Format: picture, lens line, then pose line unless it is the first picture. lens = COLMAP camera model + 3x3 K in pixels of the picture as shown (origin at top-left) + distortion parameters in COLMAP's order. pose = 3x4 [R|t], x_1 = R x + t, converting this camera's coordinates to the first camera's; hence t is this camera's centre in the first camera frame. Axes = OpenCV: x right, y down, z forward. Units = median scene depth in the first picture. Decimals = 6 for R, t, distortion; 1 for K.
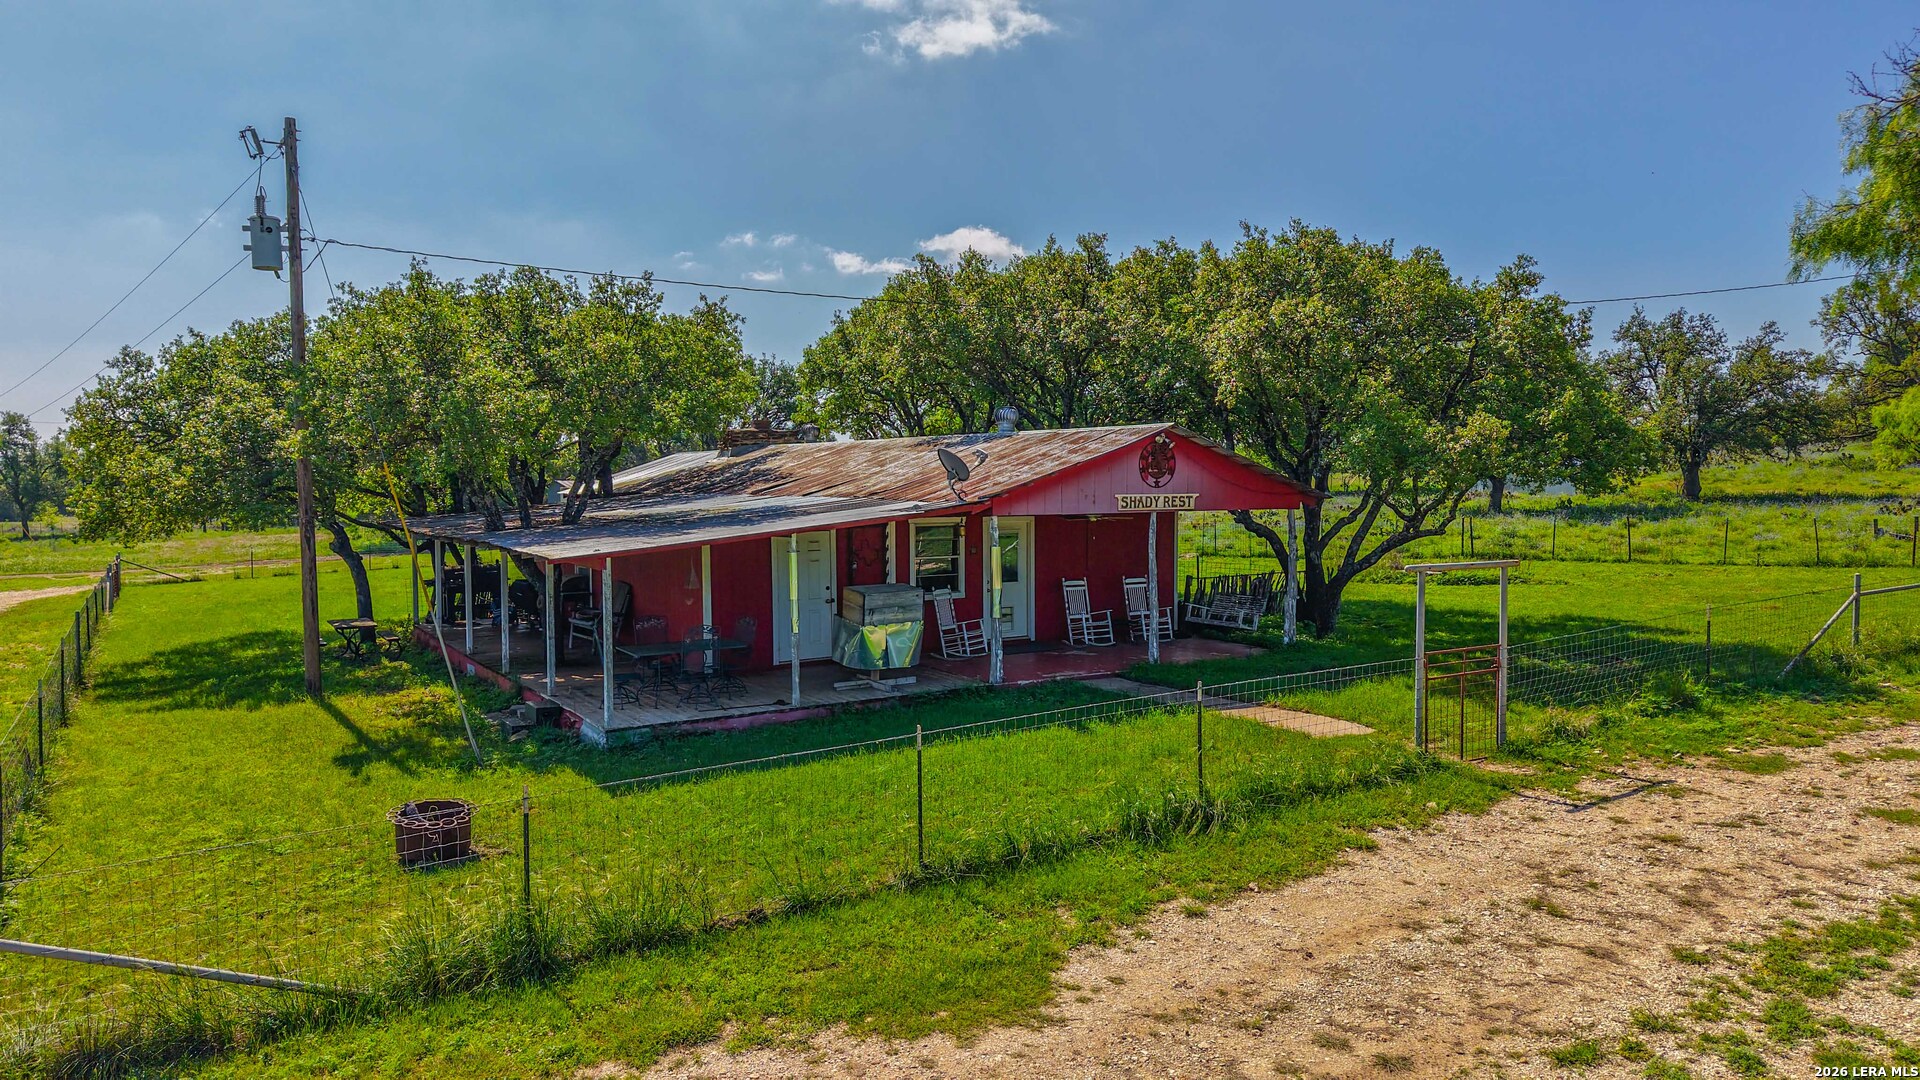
lens RADIAL K [[1433.0, 0, 960.0], [0, 1433.0, 540.0], [0, 0, 1]] dist [0.005174, 0.003023]
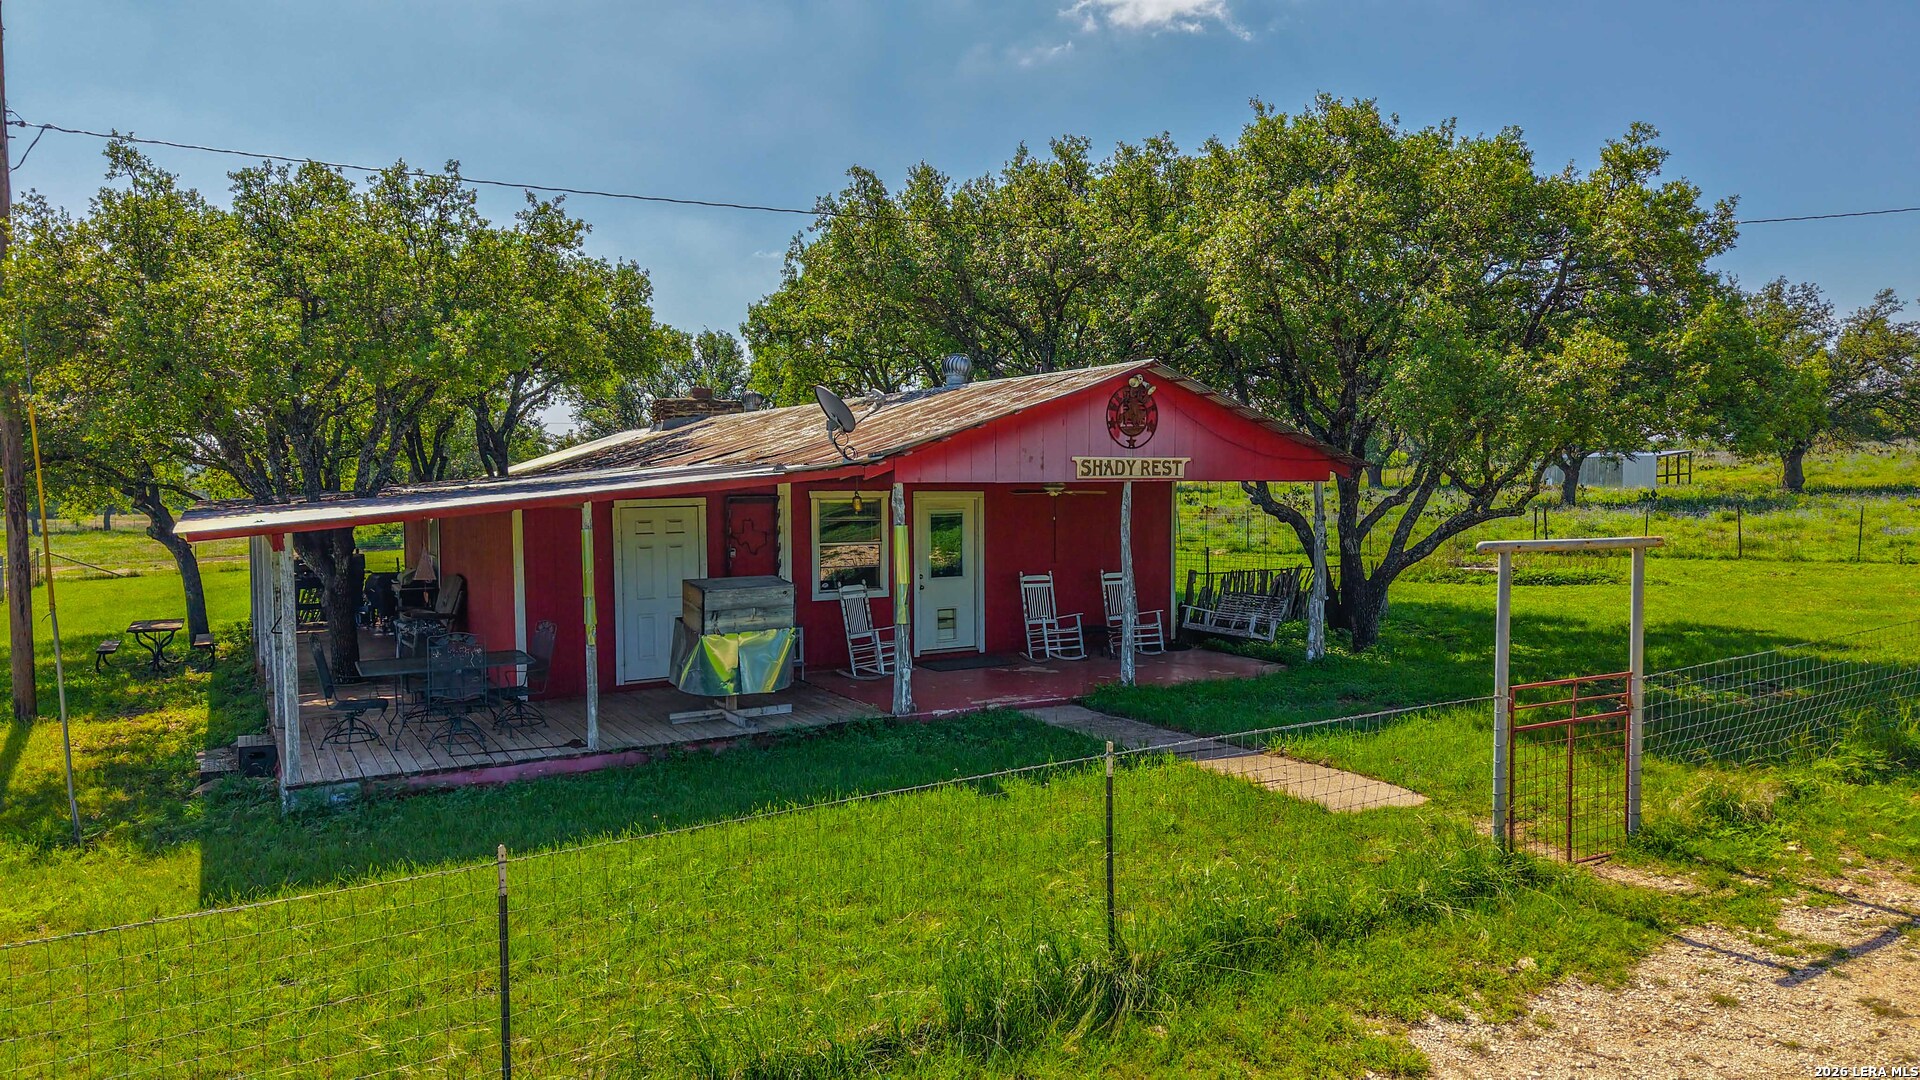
lens RADIAL K [[1433.0, 0, 960.0], [0, 1433.0, 540.0], [0, 0, 1]] dist [0.005174, 0.003023]
pose [[0.999315, 0.002527, -0.036922, 0.072746], [-0.002595, 0.999995, -0.001785, 0.011717], [0.036917, 0.001879, 0.999317, 0.245653]]
